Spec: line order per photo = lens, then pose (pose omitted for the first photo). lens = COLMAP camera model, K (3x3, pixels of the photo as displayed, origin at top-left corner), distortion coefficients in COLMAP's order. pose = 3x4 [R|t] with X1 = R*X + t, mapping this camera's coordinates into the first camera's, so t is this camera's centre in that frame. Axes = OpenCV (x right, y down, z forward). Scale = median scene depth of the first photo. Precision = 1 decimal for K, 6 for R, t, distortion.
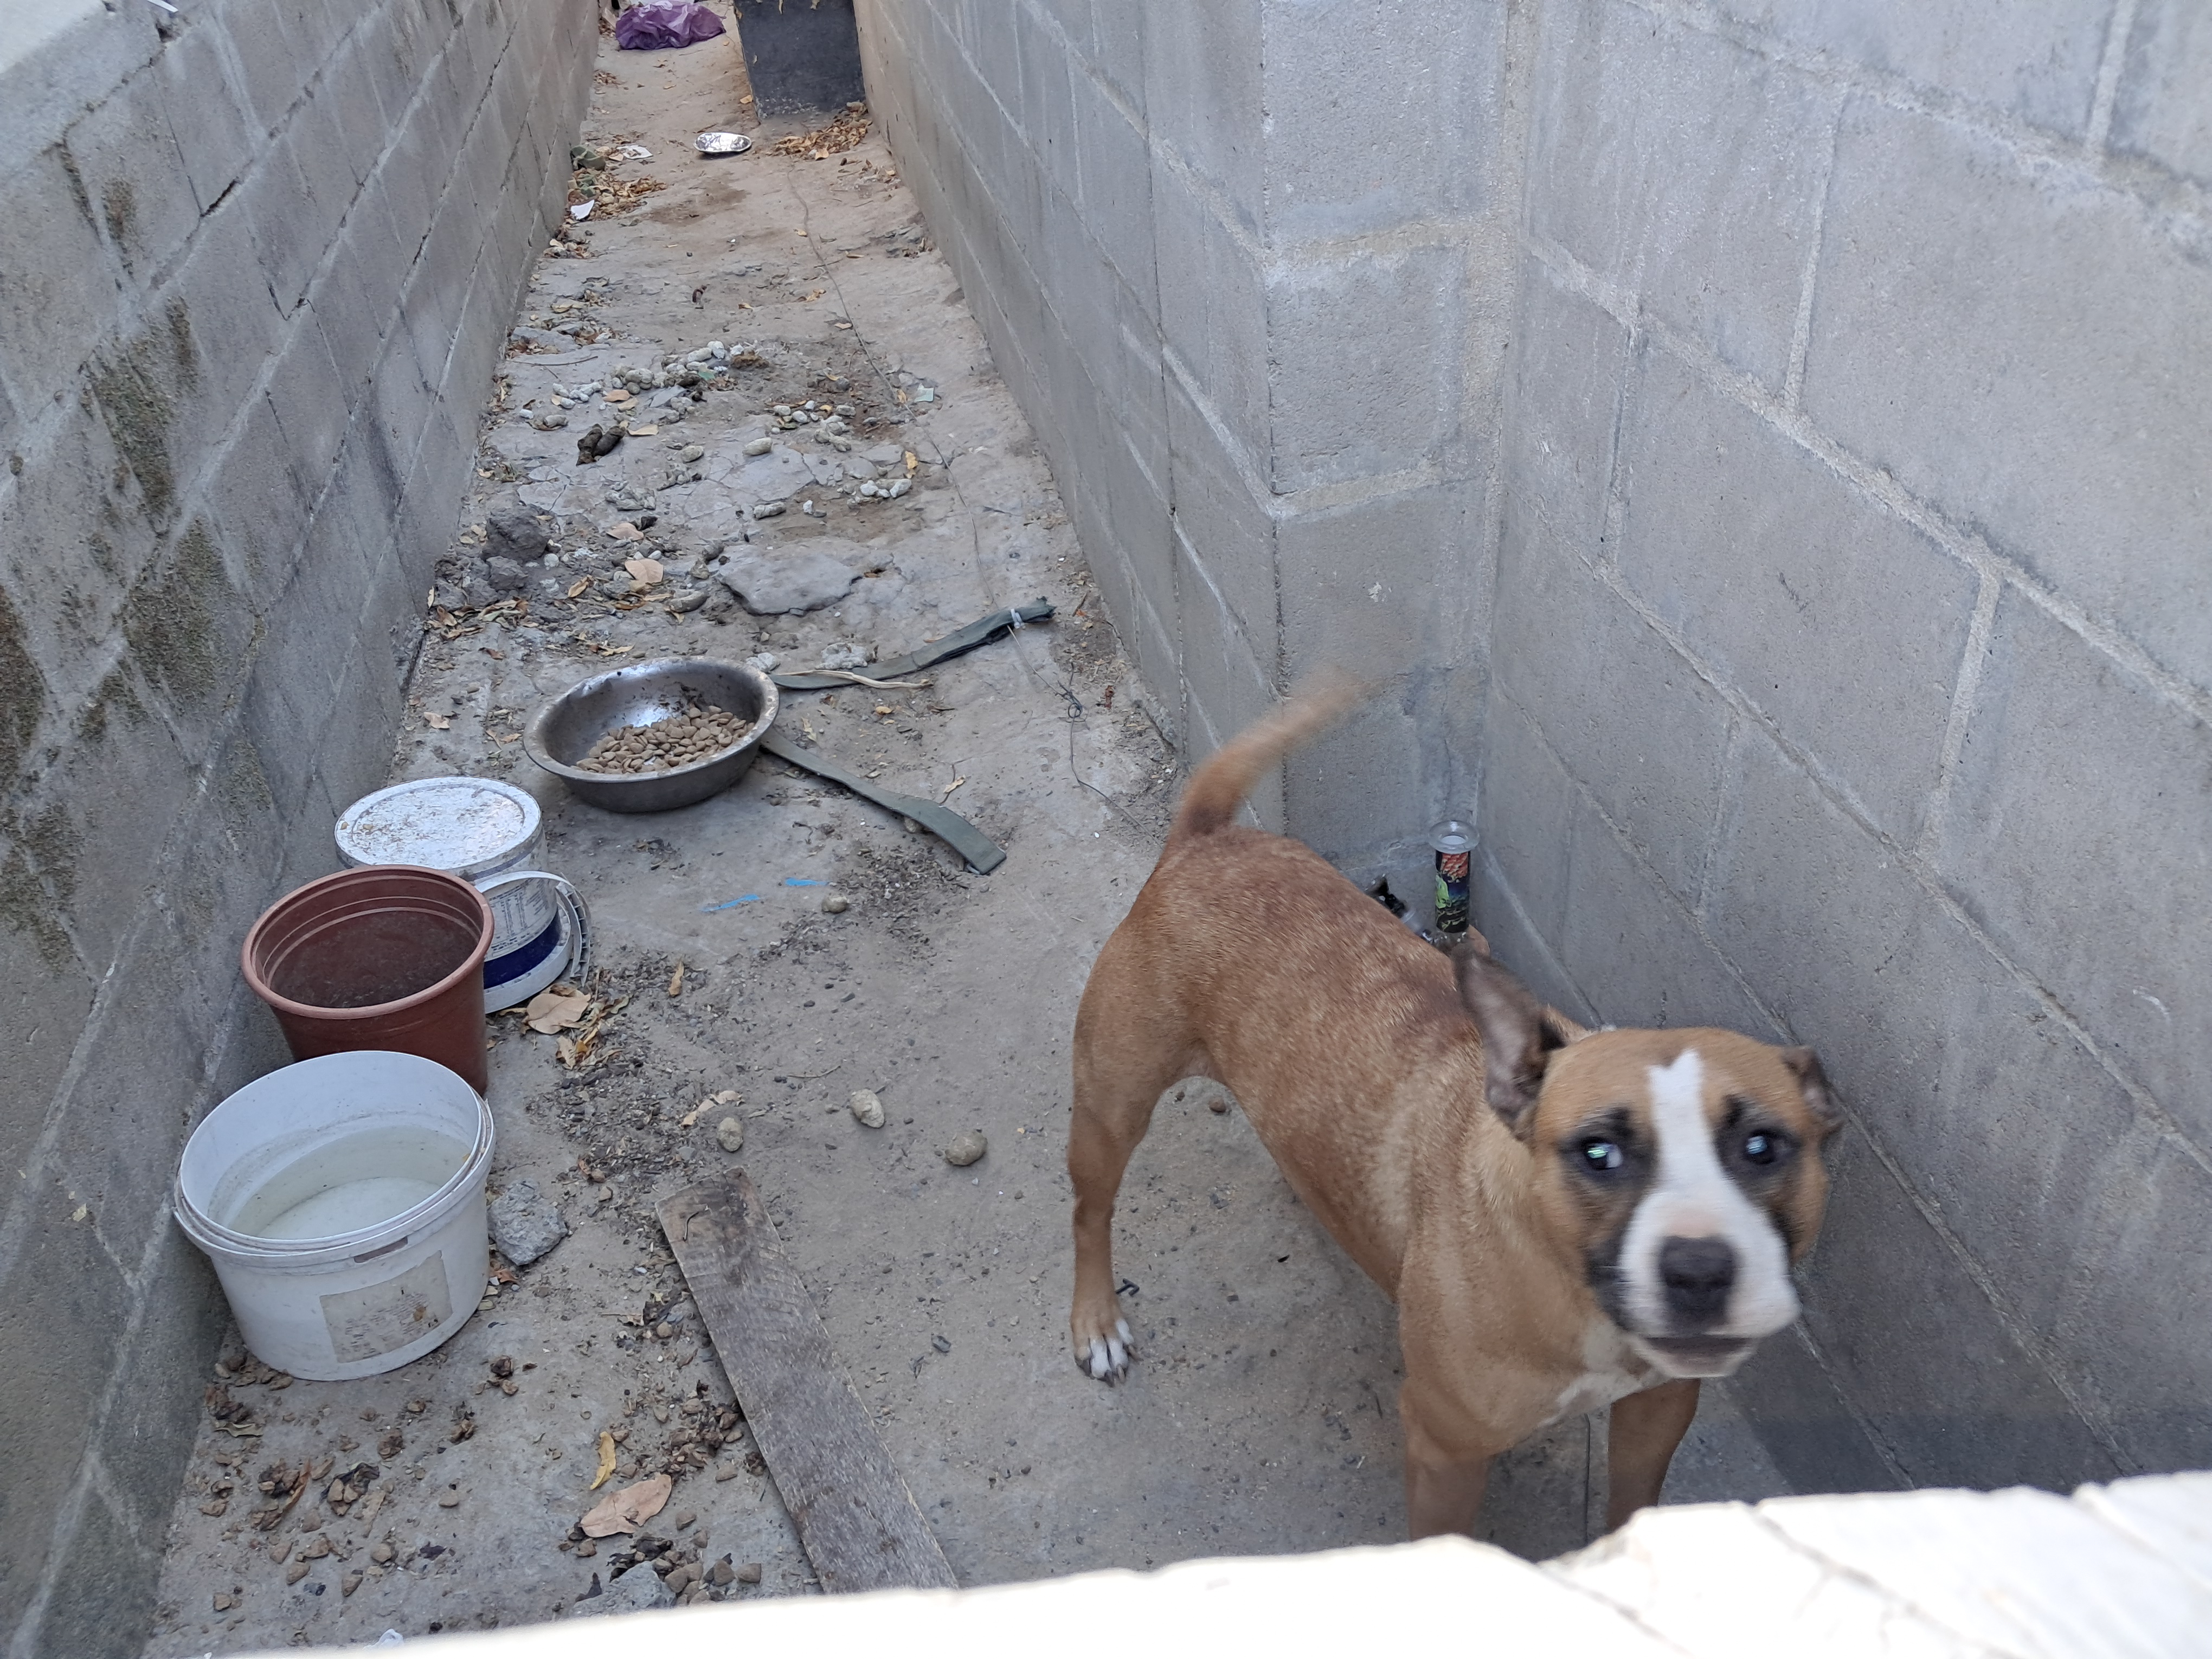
lens RADIAL K [[1730.7, 0, 1137.9], [0, 1730.7, 804.4], [0, 0, 1]] dist [0.003568, -0.017313]
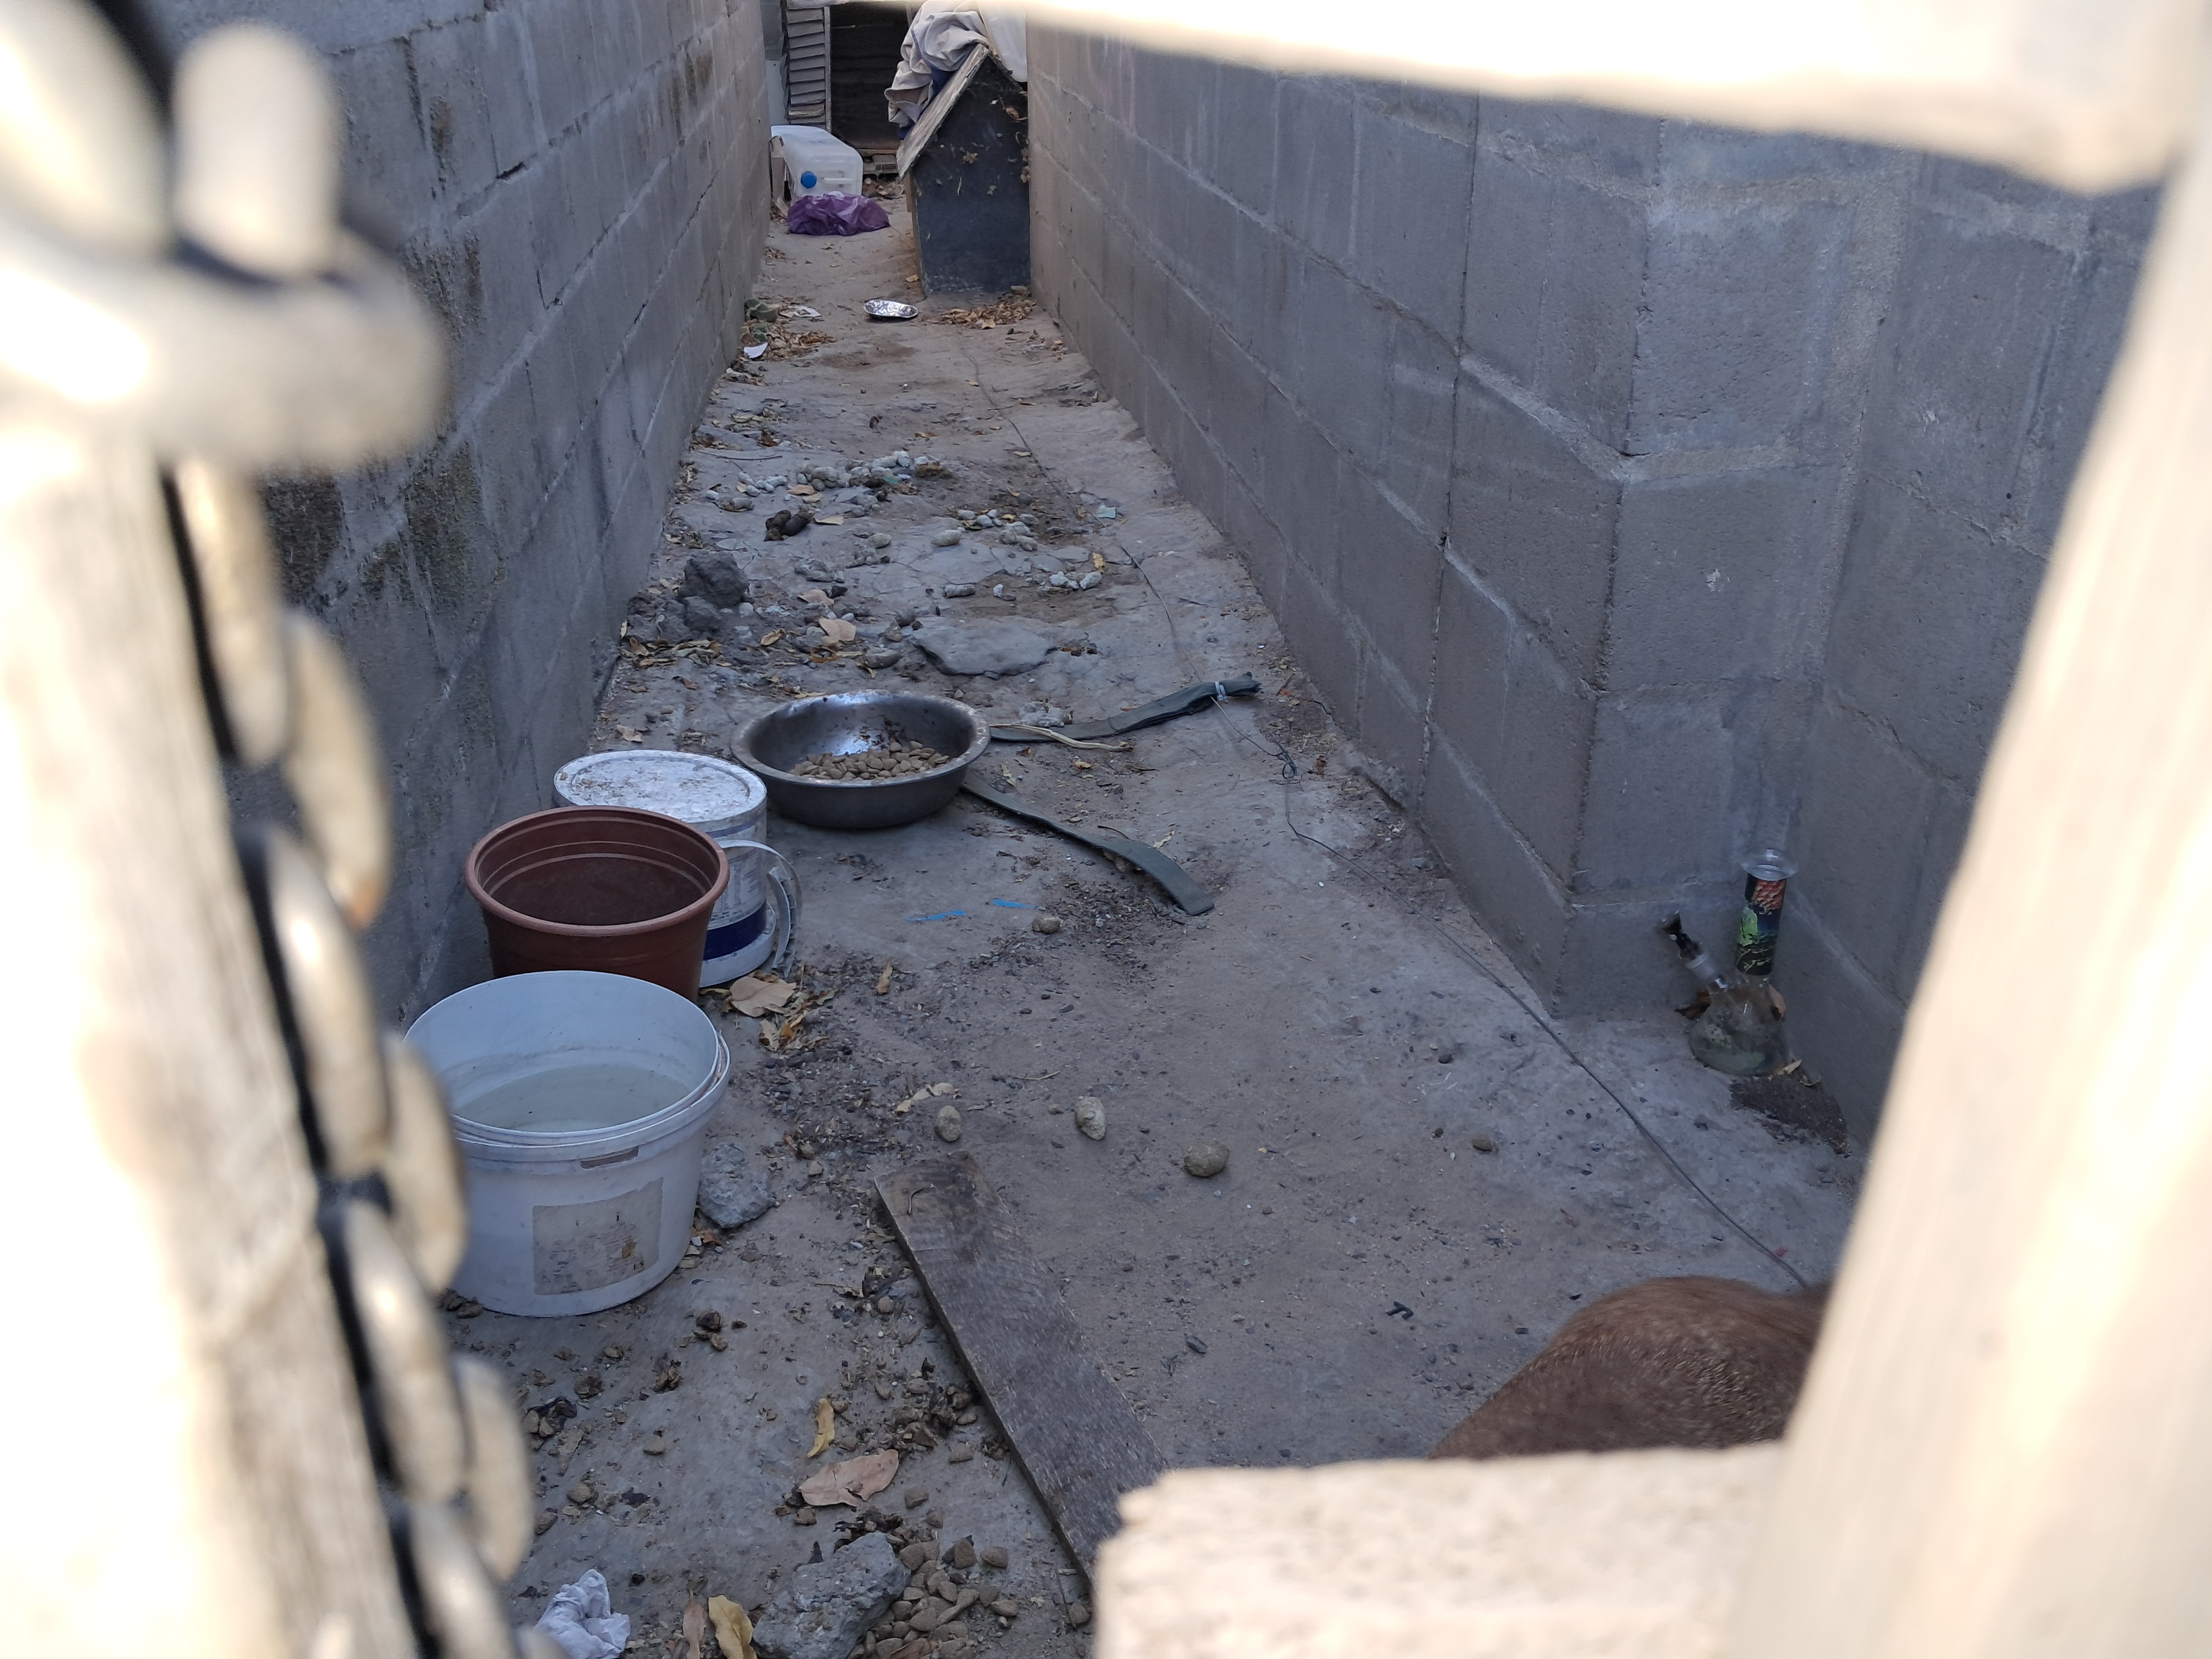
lens RADIAL K [[1730.7, 0, 1123.9], [0, 1730.7, 830.5], [0, 0, 1]] dist [0.003568, -0.017313]
pose [[0.995770, 0.085777, -0.032921, -0.144143], [-0.089416, 0.987129, -0.132593, 0.171435], [0.021124, 0.134976, 0.990624, 0.081449]]
